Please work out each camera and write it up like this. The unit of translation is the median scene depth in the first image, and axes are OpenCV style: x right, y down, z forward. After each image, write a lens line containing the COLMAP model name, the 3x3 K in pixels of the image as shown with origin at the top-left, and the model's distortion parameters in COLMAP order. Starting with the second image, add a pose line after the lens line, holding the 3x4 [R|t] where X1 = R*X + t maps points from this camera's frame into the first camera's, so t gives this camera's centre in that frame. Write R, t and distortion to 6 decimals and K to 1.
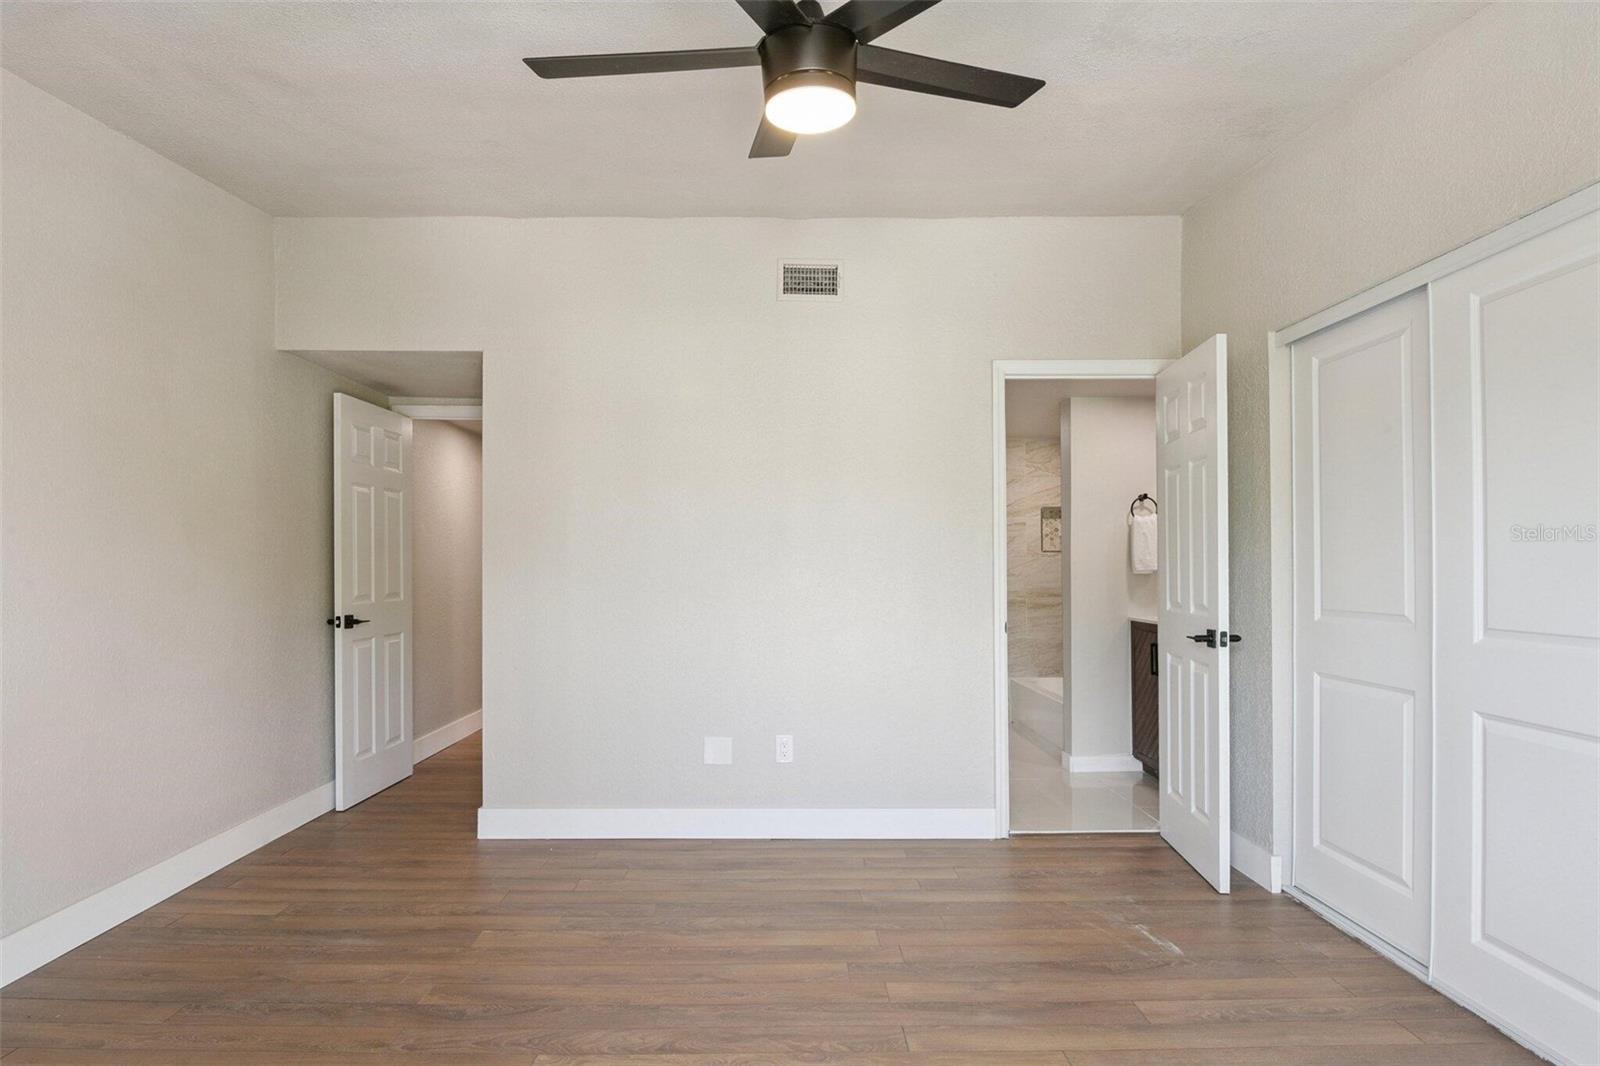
lens RADIAL K [[869.7, 0, 800.8], [0, 869.7, 529.3], [0, 0, 1]] dist [-0.011200, -0.011657]
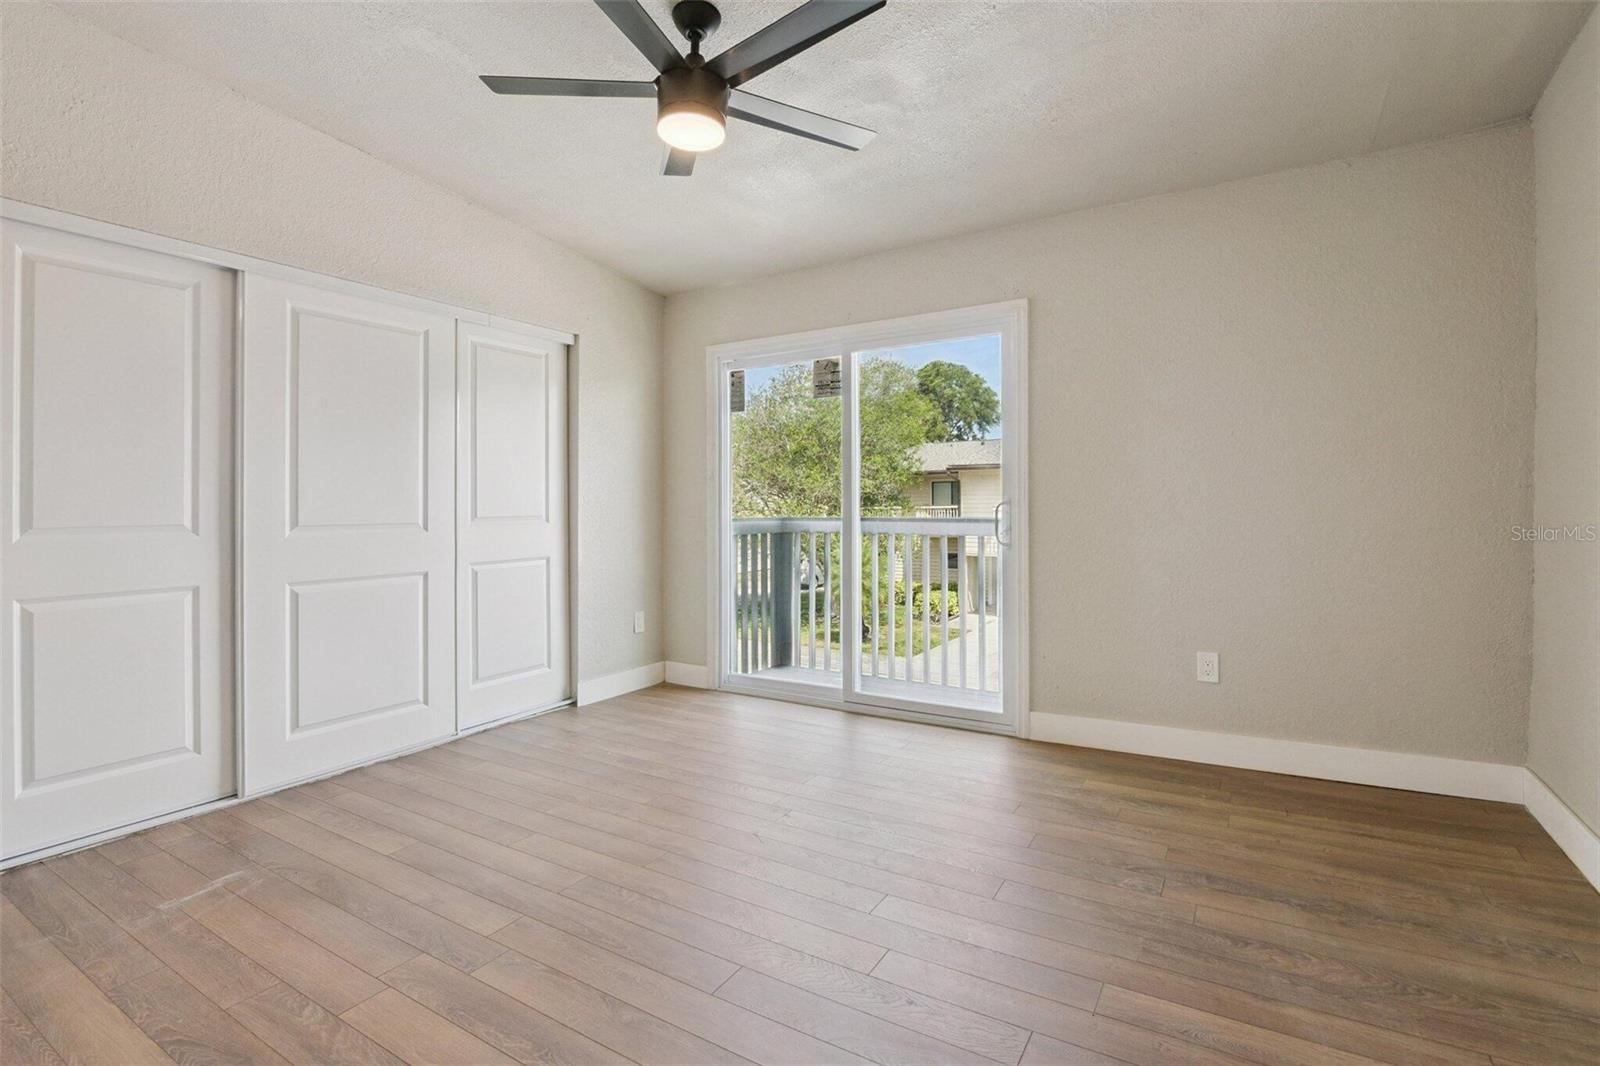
lens RADIAL K [[754.0, 0, 800.4], [0, 754.0, 516.3], [0, 0, 1]] dist [-0.012705, -0.003745]
pose [[-0.846005, 0.003242, 0.533165, -0.582423], [-0.011175, 0.999654, -0.023810, 0.114021], [-0.533058, -0.026101, -0.845676, 1.496265]]
